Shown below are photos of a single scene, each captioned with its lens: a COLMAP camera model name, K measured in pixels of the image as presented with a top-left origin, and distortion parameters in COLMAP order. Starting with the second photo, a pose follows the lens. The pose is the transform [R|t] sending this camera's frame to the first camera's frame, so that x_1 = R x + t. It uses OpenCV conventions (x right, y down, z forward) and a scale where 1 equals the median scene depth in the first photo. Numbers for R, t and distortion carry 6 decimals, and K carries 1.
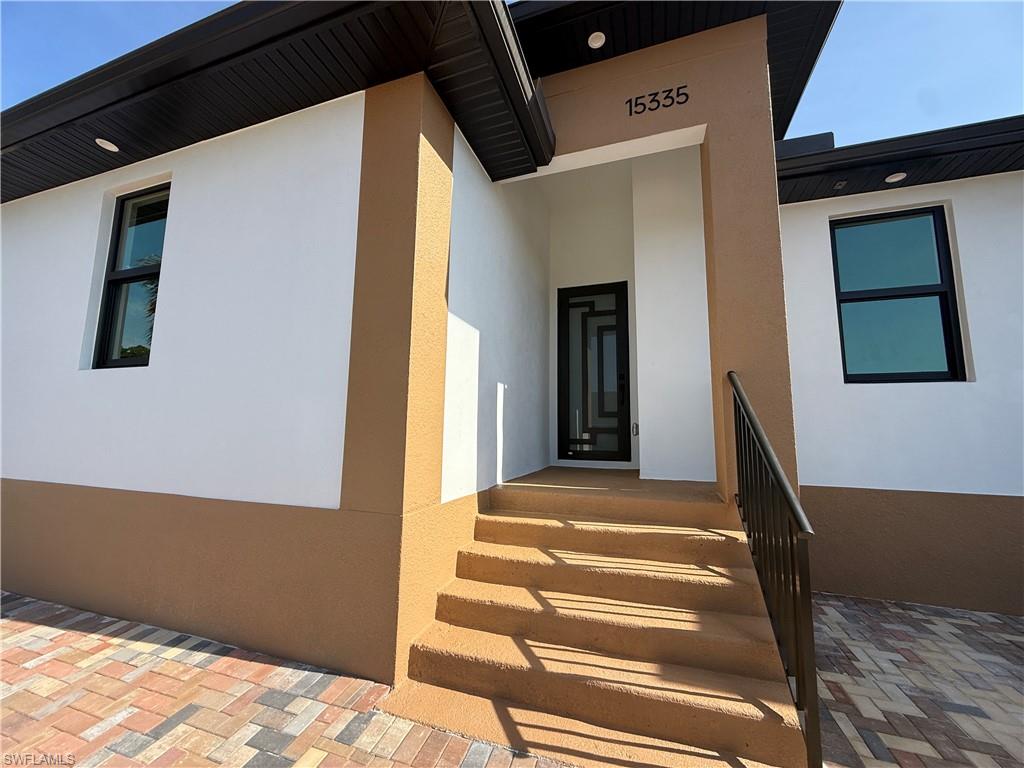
lens RADIAL K [[407.3, 0, 509.8], [0, 407.3, 385.0], [0, 0, 1]] dist [-0.000578, 0.000730]
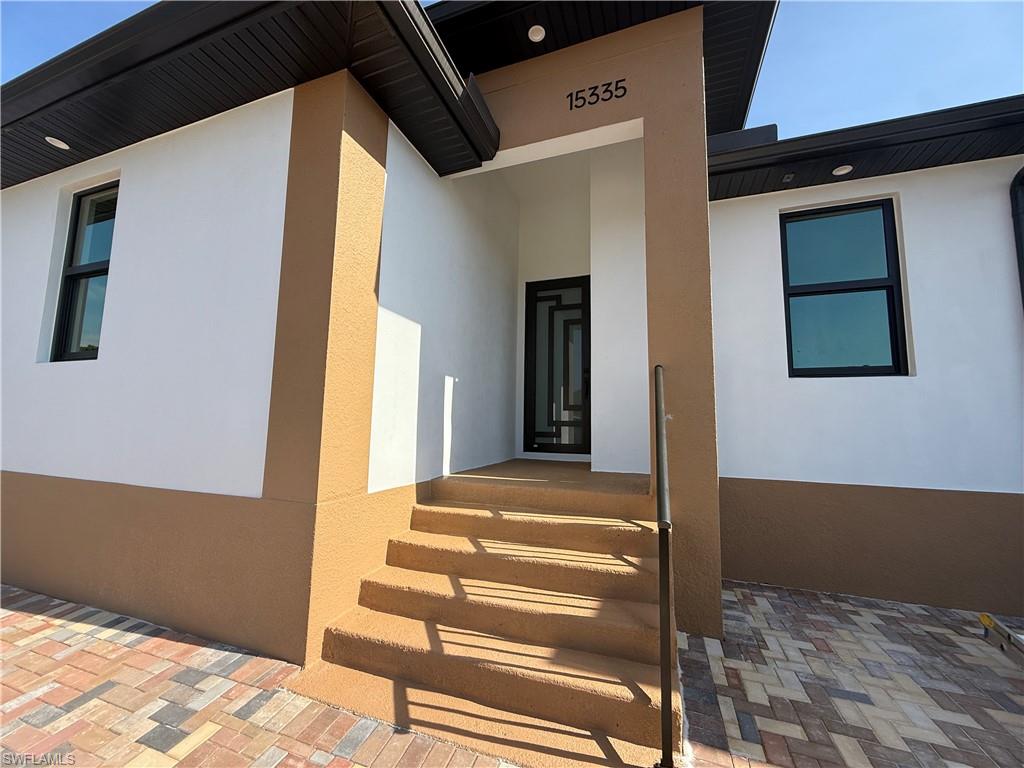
lens RADIAL K [[407.3, 0, 509.8], [0, 407.3, 385.0], [0, 0, 1]] dist [-0.000578, 0.000730]
pose [[0.999867, 0.002316, -0.016172, 0.195043], [-0.002043, 0.999856, 0.016827, -0.001216], [0.016209, -0.016792, 0.999728, -0.018312]]
